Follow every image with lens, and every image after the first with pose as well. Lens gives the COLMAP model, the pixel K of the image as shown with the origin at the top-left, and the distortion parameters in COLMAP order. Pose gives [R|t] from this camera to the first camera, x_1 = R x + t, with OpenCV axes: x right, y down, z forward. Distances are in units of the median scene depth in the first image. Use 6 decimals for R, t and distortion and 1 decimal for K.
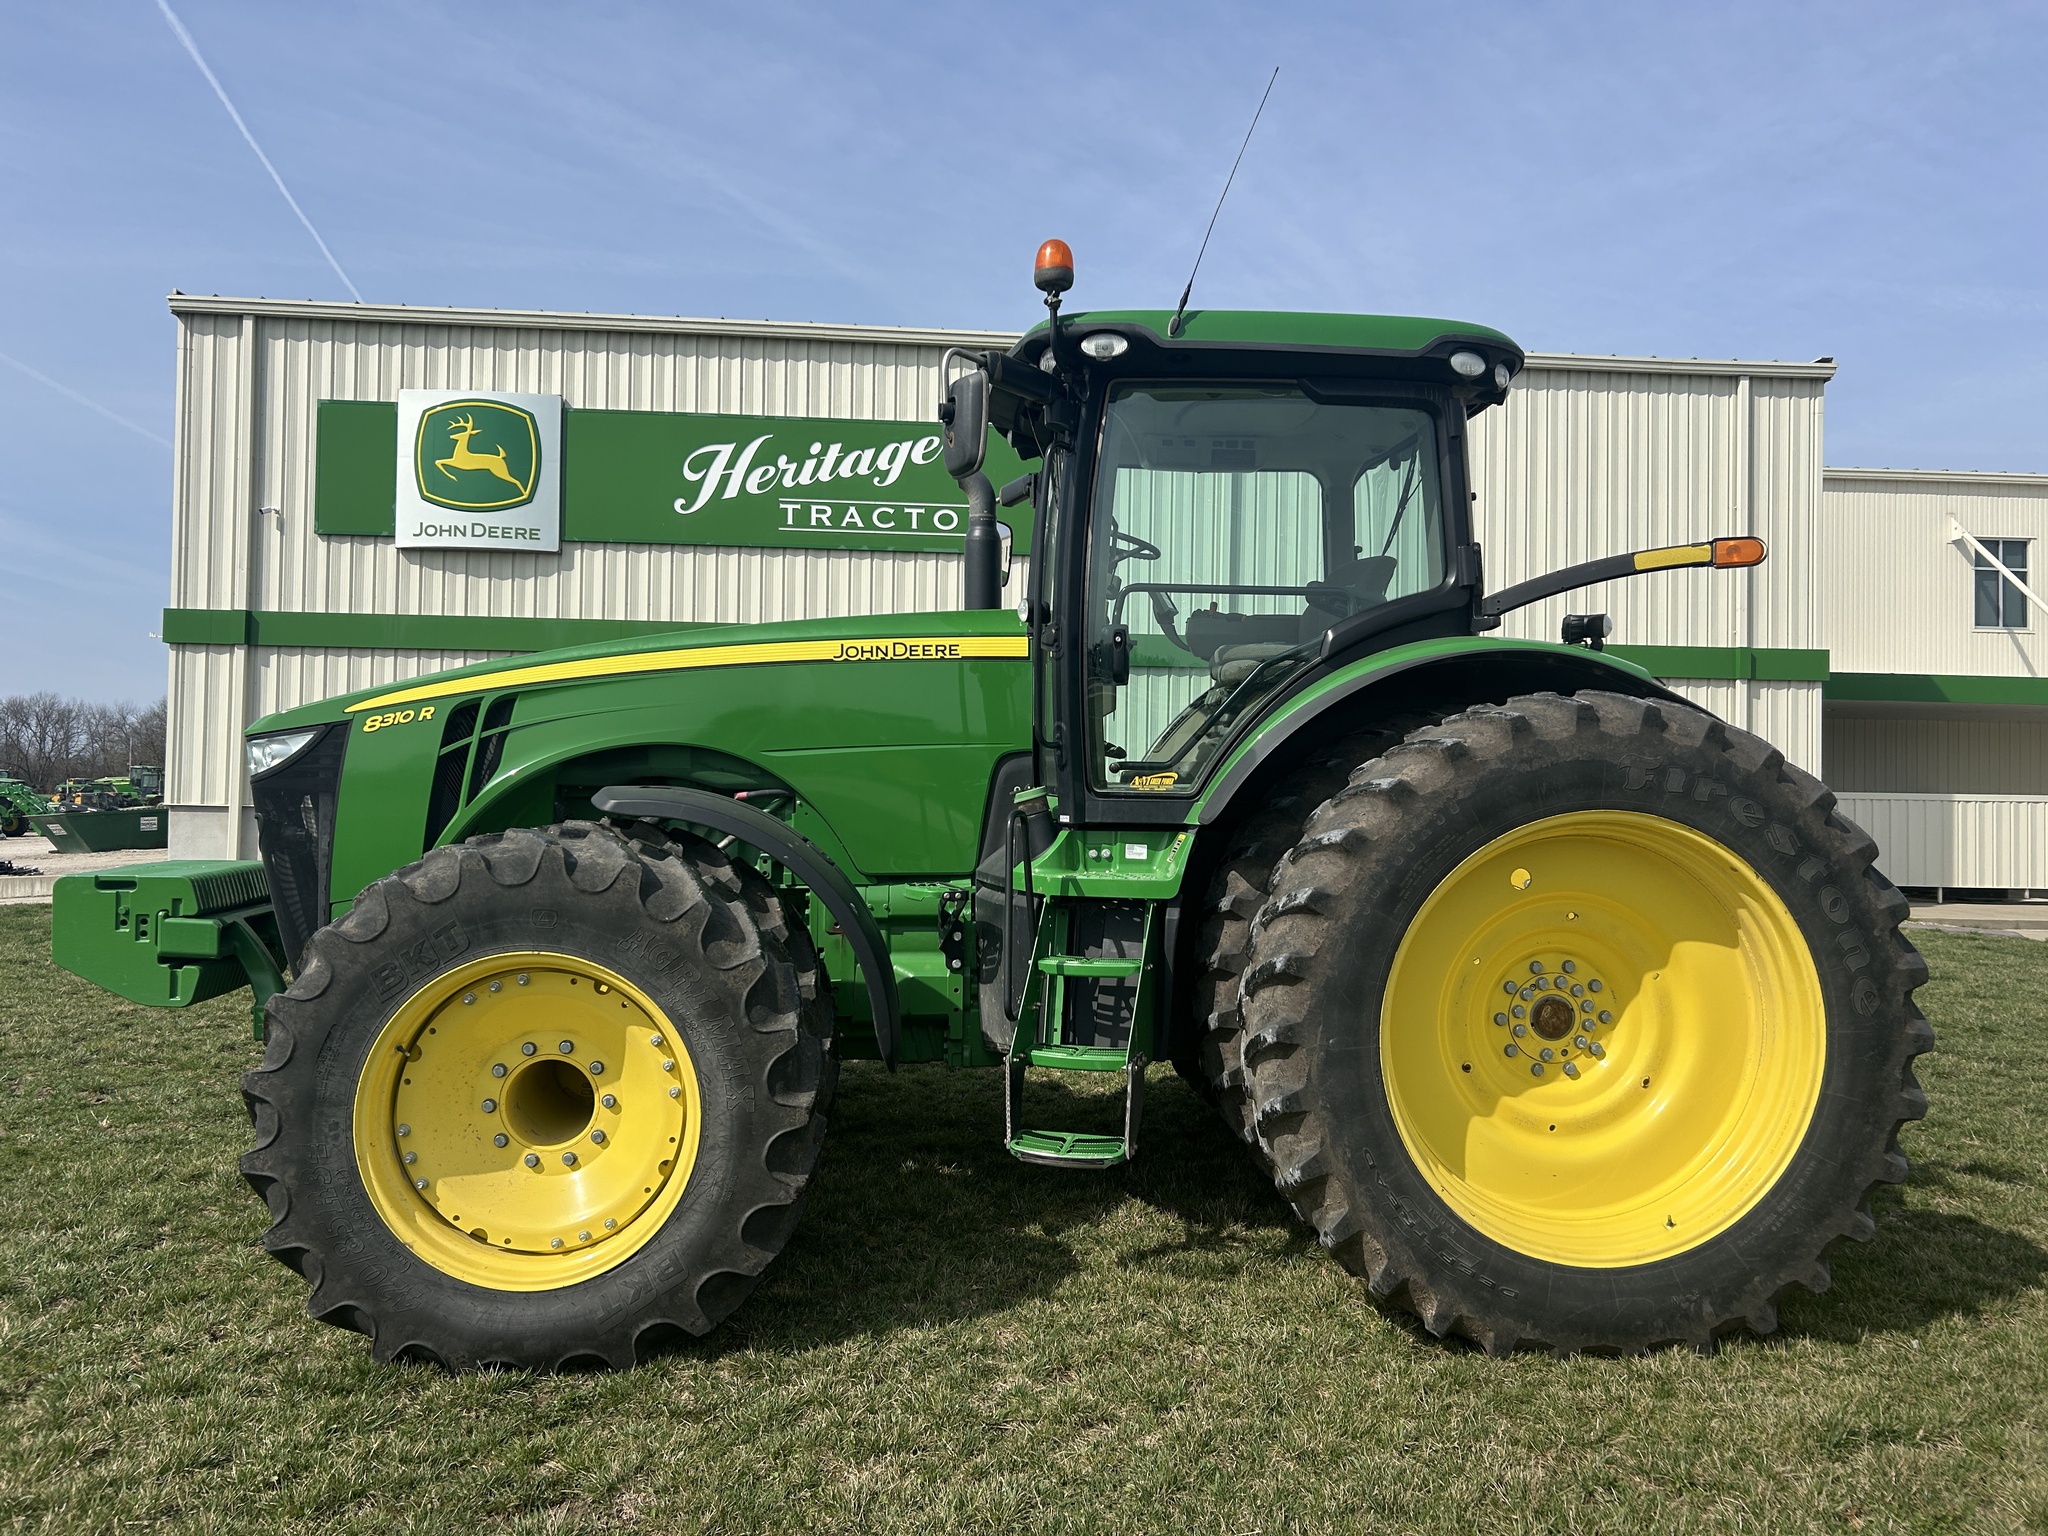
lens RADIAL K [[1497.0, 0, 1027.6], [0, 1497.0, 789.5], [0, 0, 1]] dist [0.026220, -0.004152]
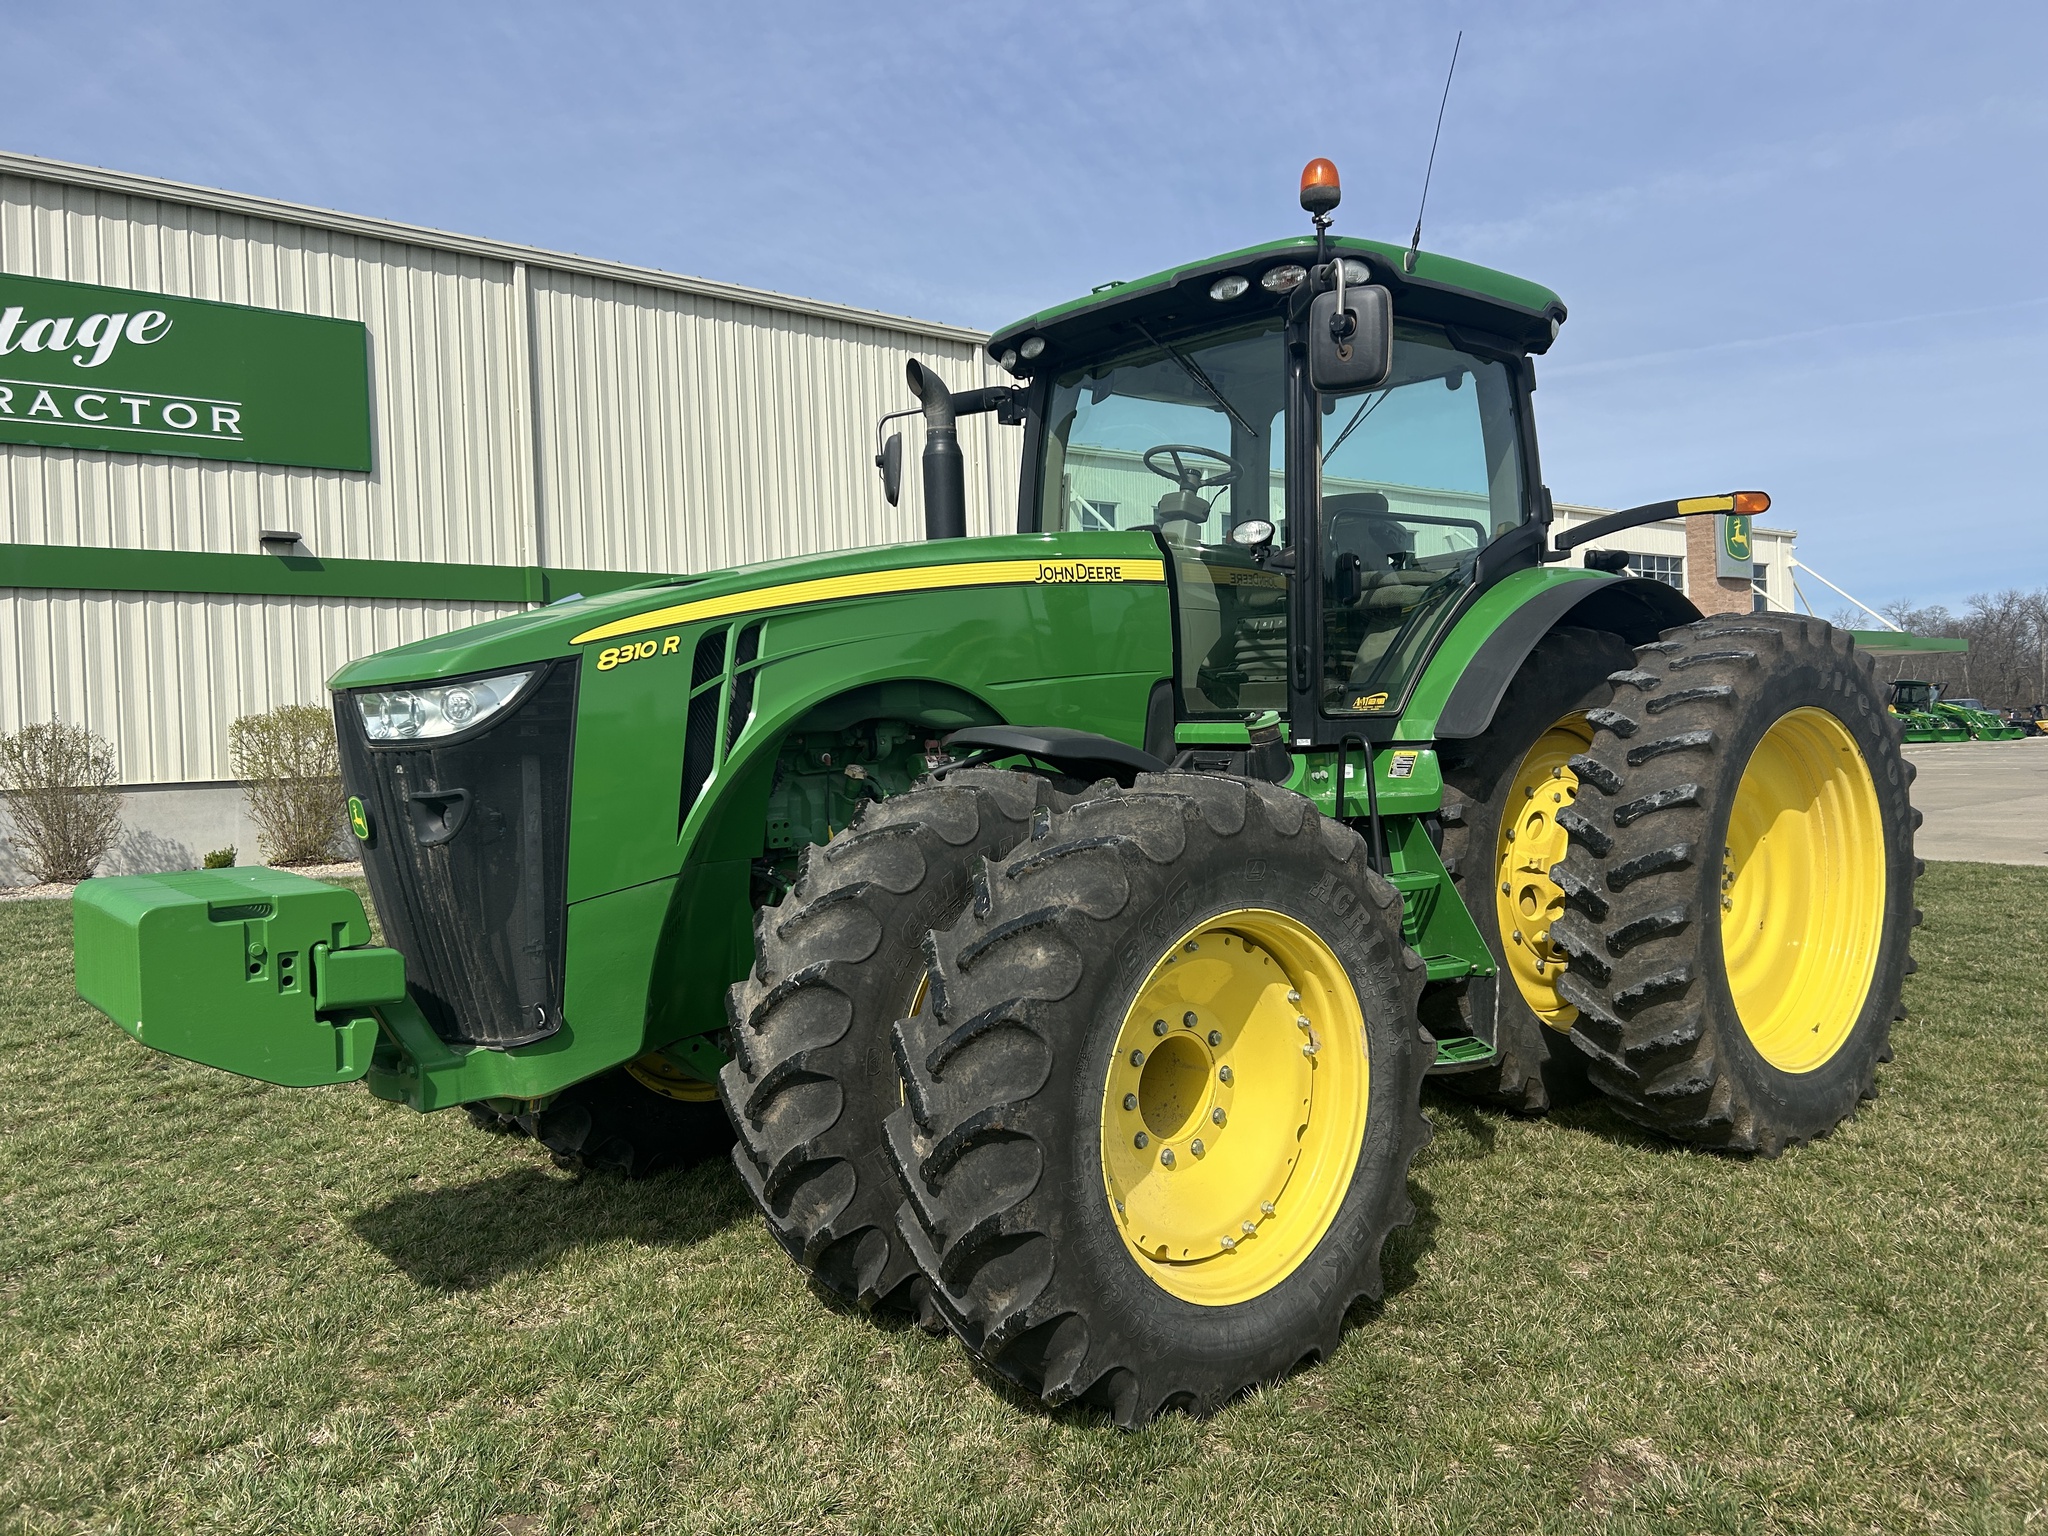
lens RADIAL K [[1504.5, 0, 1024.0], [0, 1504.5, 768.0], [0, 0, 1]] dist [0.060668, -0.082863]
pose [[0.820084, -0.057591, 0.569338, -0.695834], [0.042942, 0.998311, 0.039130, -0.010429], [-0.570630, -0.007641, 0.821172, 0.268340]]
